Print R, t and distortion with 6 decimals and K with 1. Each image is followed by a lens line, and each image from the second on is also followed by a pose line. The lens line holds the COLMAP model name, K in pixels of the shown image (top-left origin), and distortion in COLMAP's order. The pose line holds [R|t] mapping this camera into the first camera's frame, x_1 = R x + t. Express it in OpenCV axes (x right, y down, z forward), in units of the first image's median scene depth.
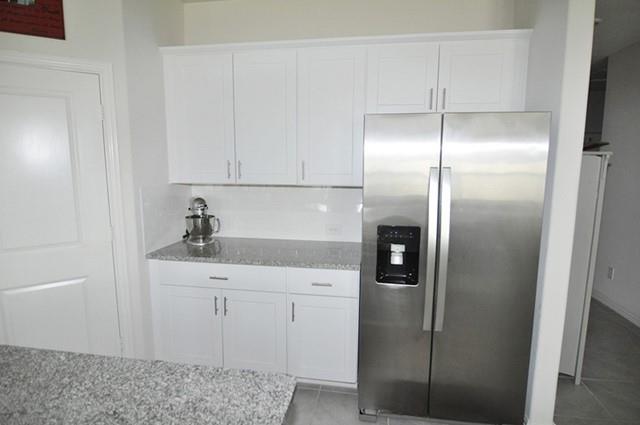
lens RADIAL K [[357.4, 0, 320.0], [0, 357.4, 212.5], [0, 0, 1]] dist [-0.016169, -0.000822]
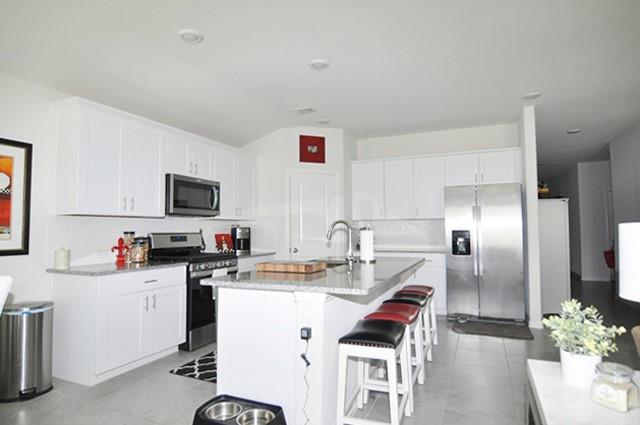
lens RADIAL K [[357.4, 0, 320.0], [0, 357.4, 212.5], [0, 0, 1]] dist [-0.016169, -0.000822]
pose [[0.973199, -0.020747, -0.229028, -0.146815], [-0.023240, 0.981950, -0.187708, 0.376118], [0.228788, 0.188000, 0.955150, -1.483544]]
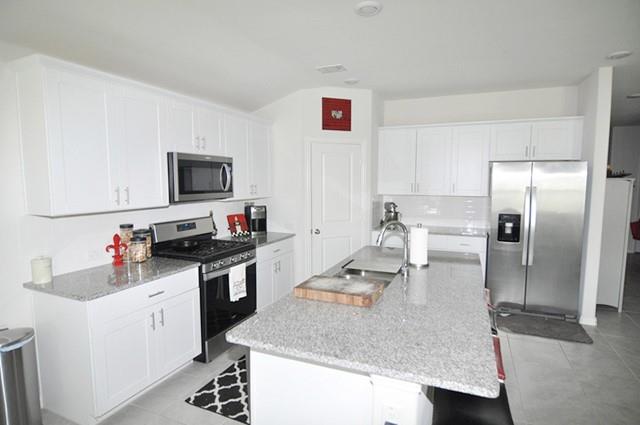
lens RADIAL K [[345.6, 0, 320.0], [0, 345.6, 212.5], [0, 0, 1]] dist [-0.015774, -0.001579]
pose [[0.974066, 0.017949, -0.225553, -0.395574], [-0.029597, 0.998391, -0.048366, 0.151661], [0.224322, 0.053787, 0.973030, -1.180123]]
